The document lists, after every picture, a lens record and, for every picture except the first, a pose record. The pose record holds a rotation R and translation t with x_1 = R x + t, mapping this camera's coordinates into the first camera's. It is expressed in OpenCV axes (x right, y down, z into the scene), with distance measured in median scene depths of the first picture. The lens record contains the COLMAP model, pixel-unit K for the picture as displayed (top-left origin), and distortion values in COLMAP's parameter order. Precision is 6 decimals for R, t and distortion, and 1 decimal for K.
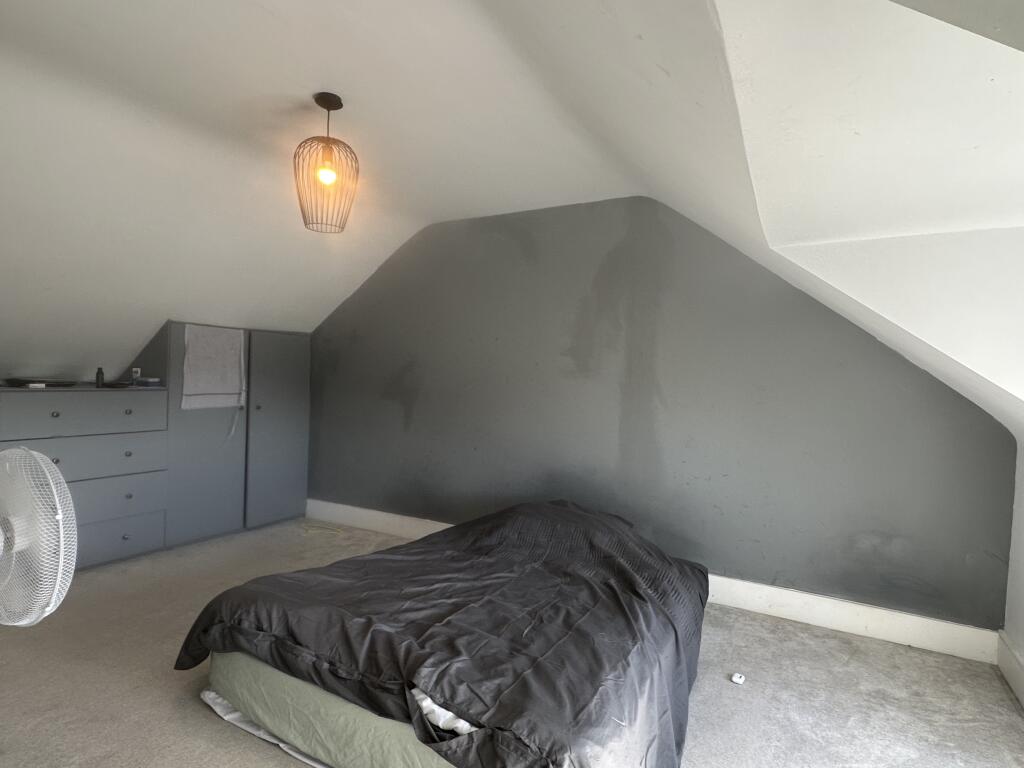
lens RADIAL K [[570.3, 0, 512.4], [0, 570.3, 383.3], [0, 0, 1]] dist [-0.000656, -0.000028]
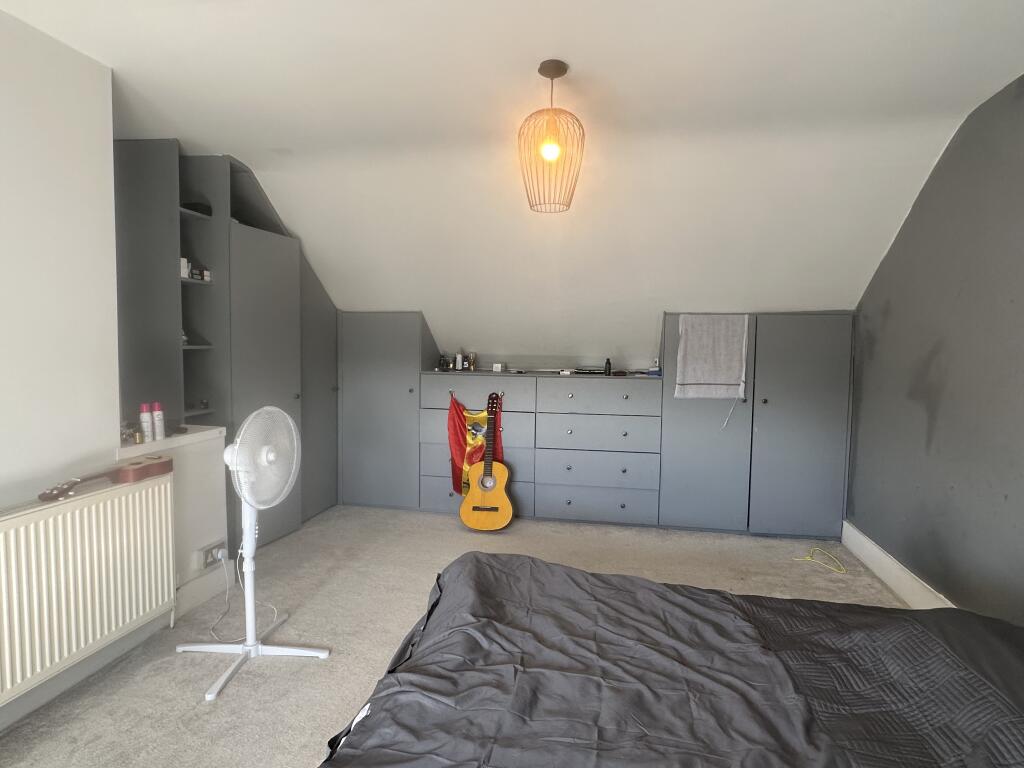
lens RADIAL K [[595.3, 0, 514.1], [0, 595.3, 386.6], [0, 0, 1]] dist [0.000029, -0.000112]
pose [[0.293392, 0.040658, -0.955127, 0.338113], [-0.011710, 0.999173, 0.038936, -0.012220], [0.955920, -0.000239, 0.293626, 0.372777]]
